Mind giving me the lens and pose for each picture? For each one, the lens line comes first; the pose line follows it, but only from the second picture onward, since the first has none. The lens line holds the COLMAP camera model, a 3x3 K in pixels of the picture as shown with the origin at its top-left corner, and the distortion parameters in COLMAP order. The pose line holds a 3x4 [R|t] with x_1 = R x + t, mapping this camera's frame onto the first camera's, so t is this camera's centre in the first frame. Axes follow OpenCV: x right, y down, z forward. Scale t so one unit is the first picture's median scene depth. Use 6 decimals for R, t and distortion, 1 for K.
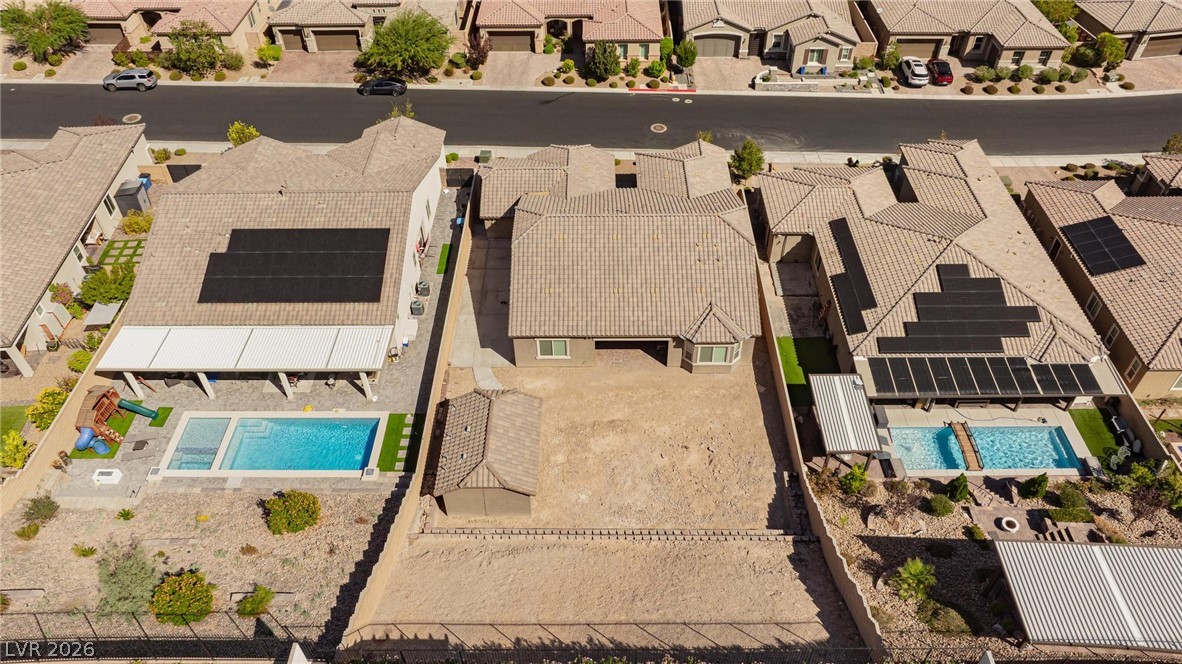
lens RADIAL K [[826.4, 0, 595.3], [0, 826.4, 339.3], [0, 0, 1]] dist [-0.042843, 0.055813]
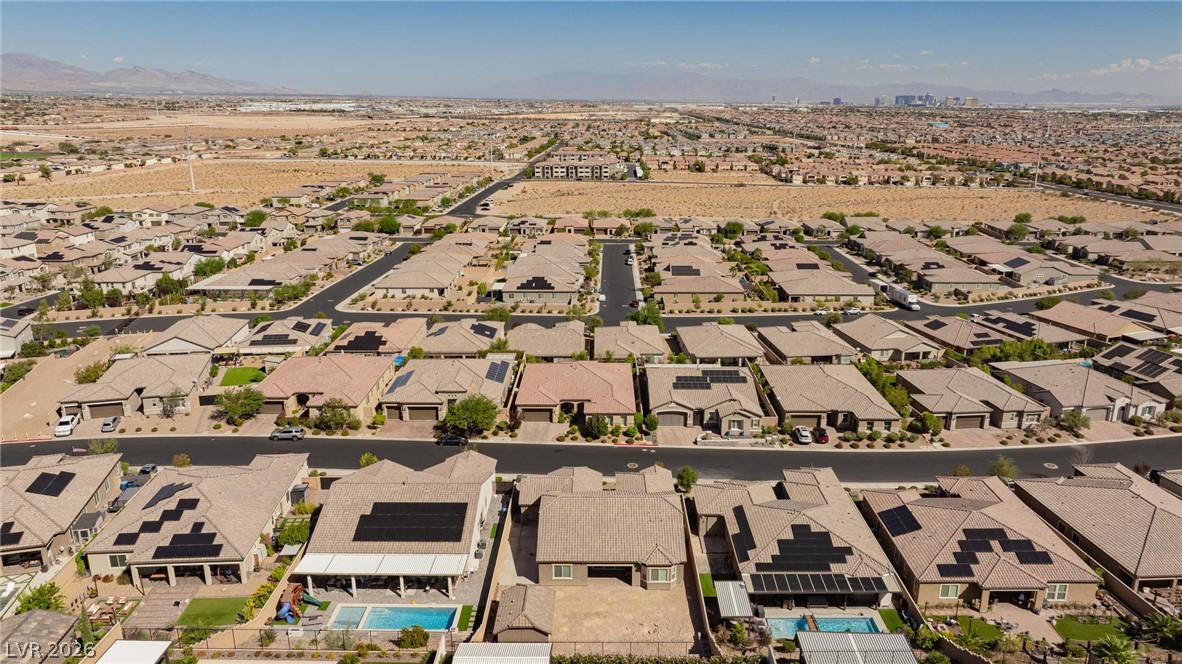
lens RADIAL K [[826.4, 0, 592.0], [0, 826.4, 332.7], [0, 0, 1]] dist [-0.042843, 0.055813]
pose [[0.999938, 0.007167, -0.008577, 0.016907], [-0.010383, 0.879674, -0.475463, 0.331640], [0.004138, 0.475523, 0.879694, -0.603746]]
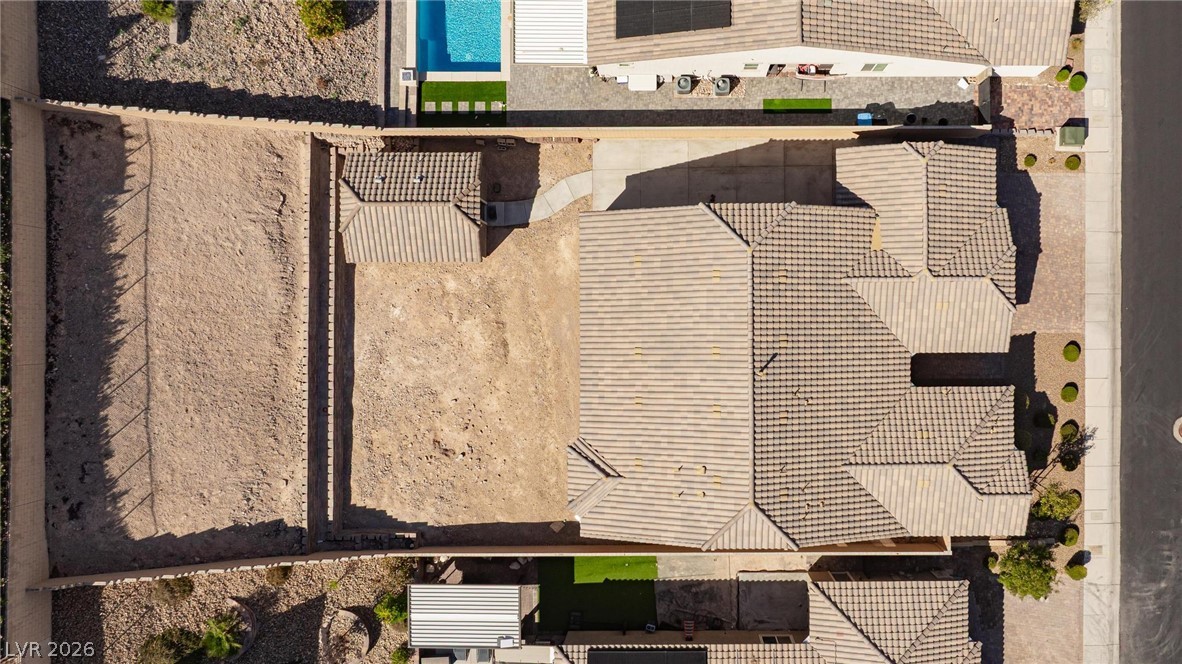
lens RADIAL K [[918.1, 0, 591.6], [0, 918.1, 325.5], [0, 0, 1]] dist [-0.011913, -0.000977]
pose [[0.007683, 0.999962, -0.004163, 0.004861], [-0.691849, 0.008321, 0.721994, -0.550512], [0.722001, -0.002667, 0.691887, 0.347495]]
